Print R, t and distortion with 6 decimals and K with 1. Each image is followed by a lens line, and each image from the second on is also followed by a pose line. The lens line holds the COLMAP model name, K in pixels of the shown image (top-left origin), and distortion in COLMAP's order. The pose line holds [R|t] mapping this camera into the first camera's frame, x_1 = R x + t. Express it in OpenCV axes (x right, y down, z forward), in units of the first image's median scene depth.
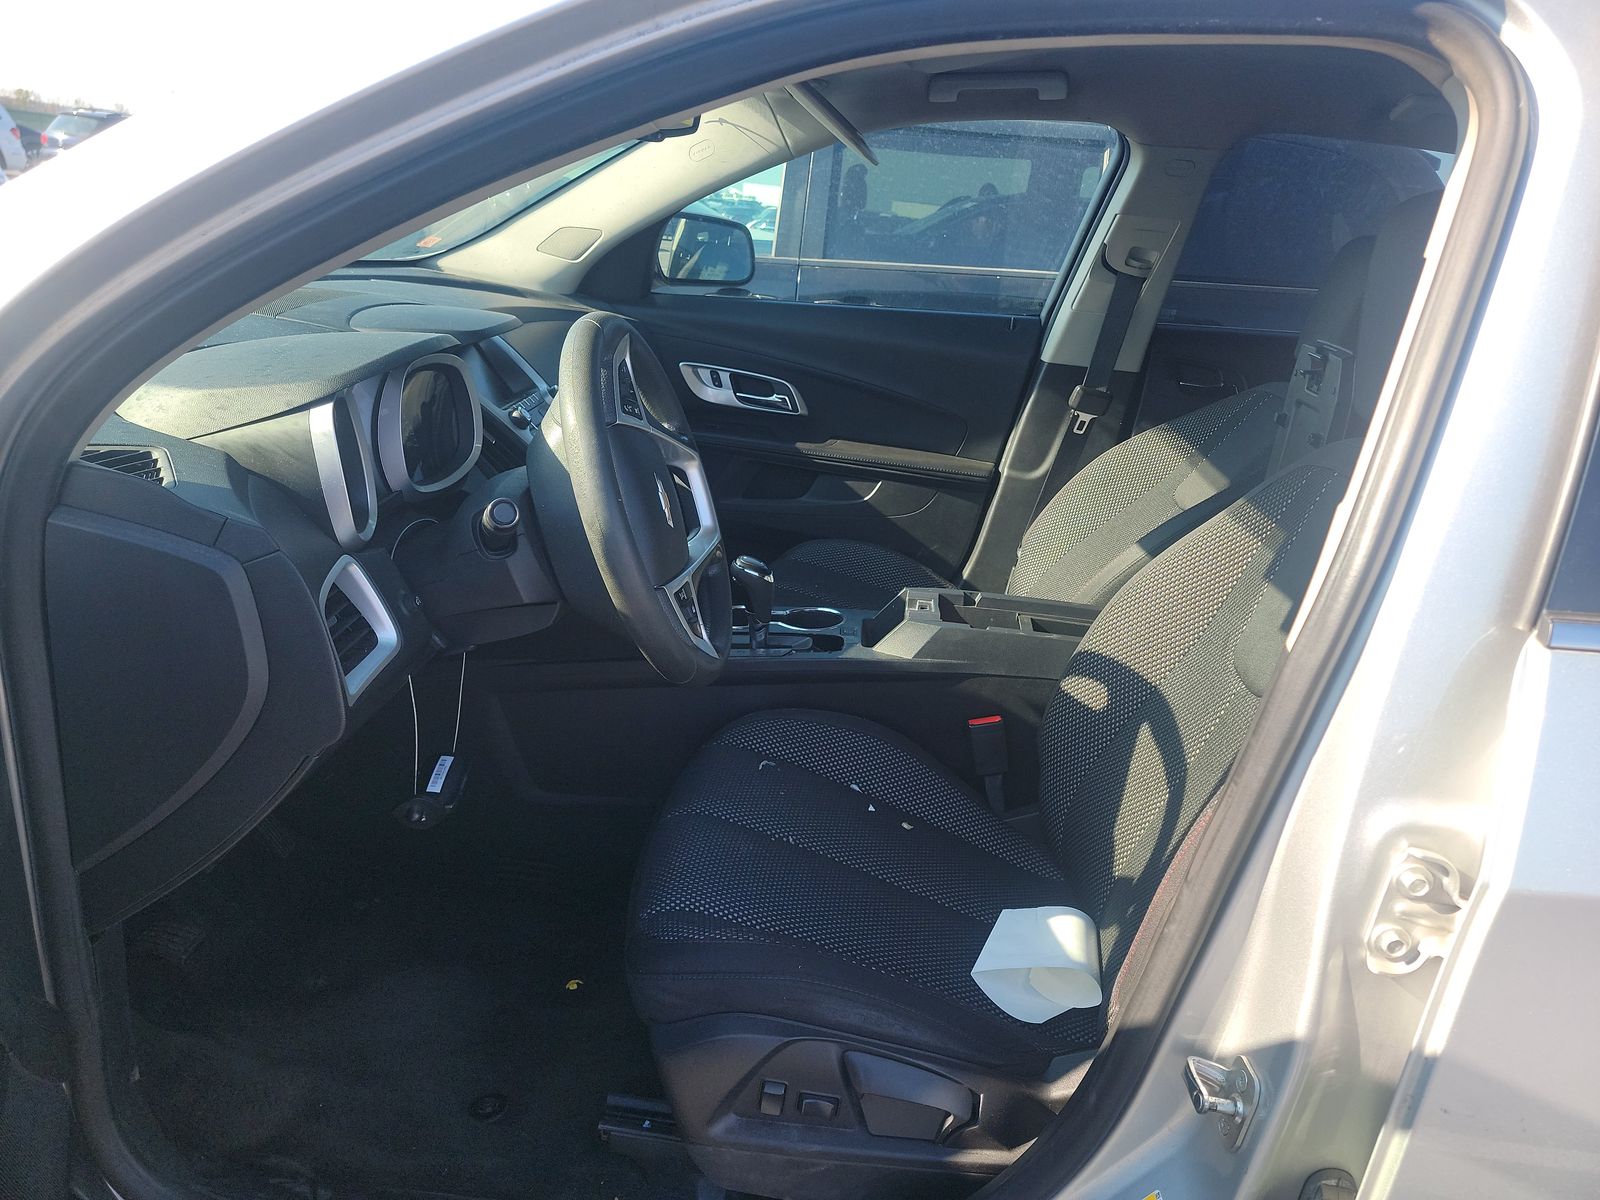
lens RADIAL K [[1110.3, 0, 806.3], [0, 1110.3, 603.9], [0, 0, 1]] dist [0.076474, -0.082343]
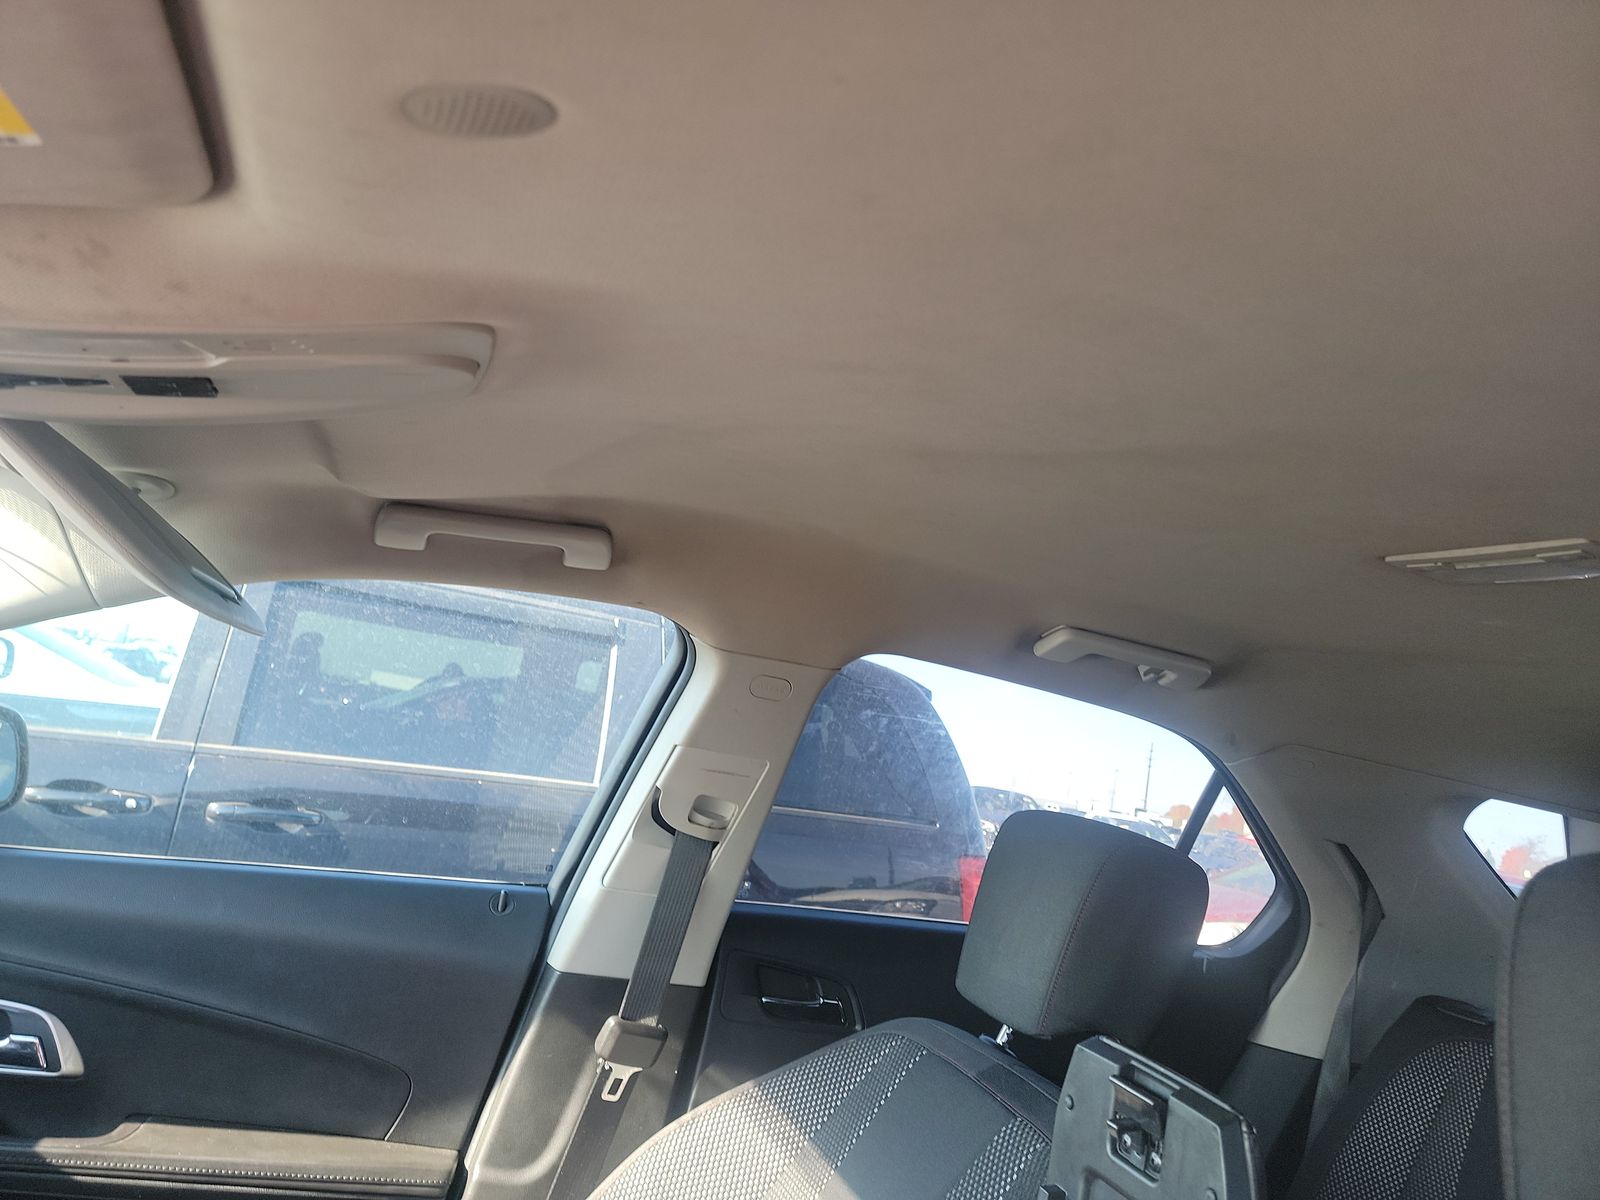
lens RADIAL K [[1110.3, 0, 806.3], [0, 1110.3, 603.9], [0, 0, 1]] dist [0.076474, -0.082343]
pose [[0.902015, 0.116604, 0.415660, 0.064068], [0.061796, 0.918042, -0.391638, -0.154654], [-0.427260, 0.378949, 0.820882, 0.383948]]
